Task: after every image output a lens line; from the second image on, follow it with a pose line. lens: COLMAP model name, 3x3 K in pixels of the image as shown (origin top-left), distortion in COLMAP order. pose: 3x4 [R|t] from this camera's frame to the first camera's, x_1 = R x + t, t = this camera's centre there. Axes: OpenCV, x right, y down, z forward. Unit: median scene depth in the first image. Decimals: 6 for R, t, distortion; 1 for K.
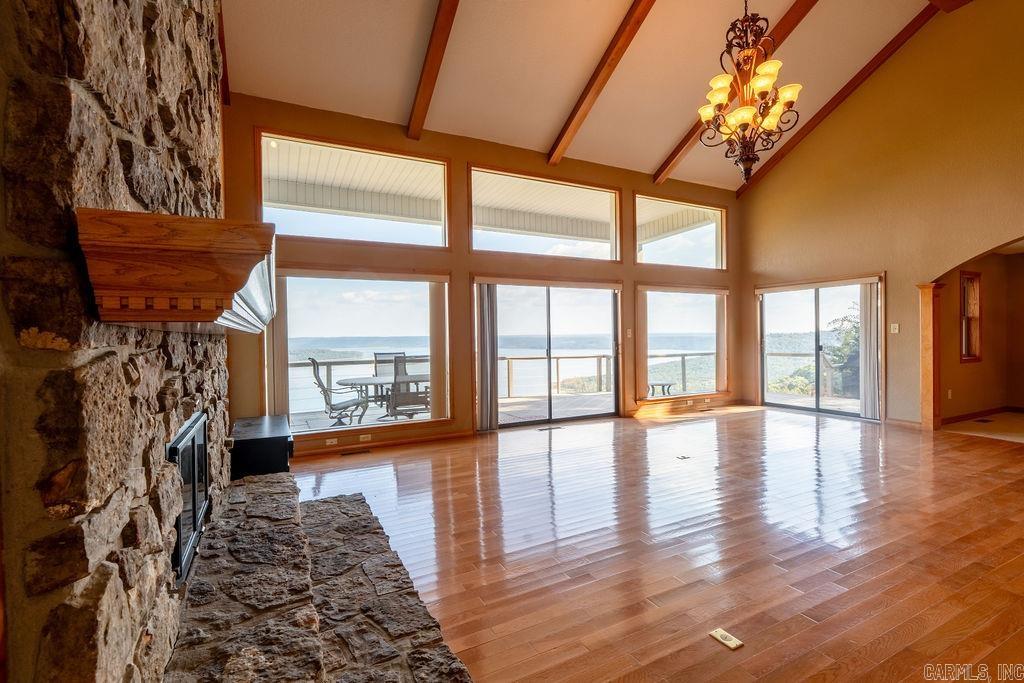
lens RADIAL K [[449.8, 0, 506.2], [0, 449.8, 338.1], [0, 0, 1]] dist [-0.017635, -0.000235]
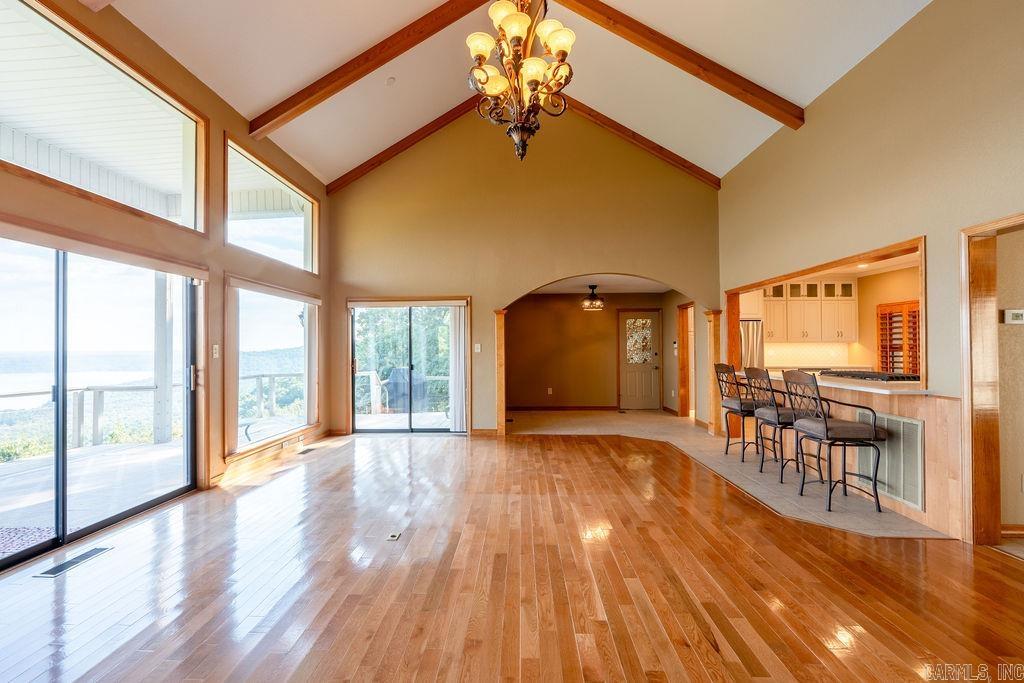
lens RADIAL K [[449.8, 0, 506.2], [0, 449.8, 338.1], [0, 0, 1]] dist [-0.017635, -0.000235]
pose [[0.467689, 0.029894, 0.883388, -0.084778], [0.006843, 0.999276, -0.037438, -0.003193], [-0.883867, 0.023555, 0.467145, 0.347066]]
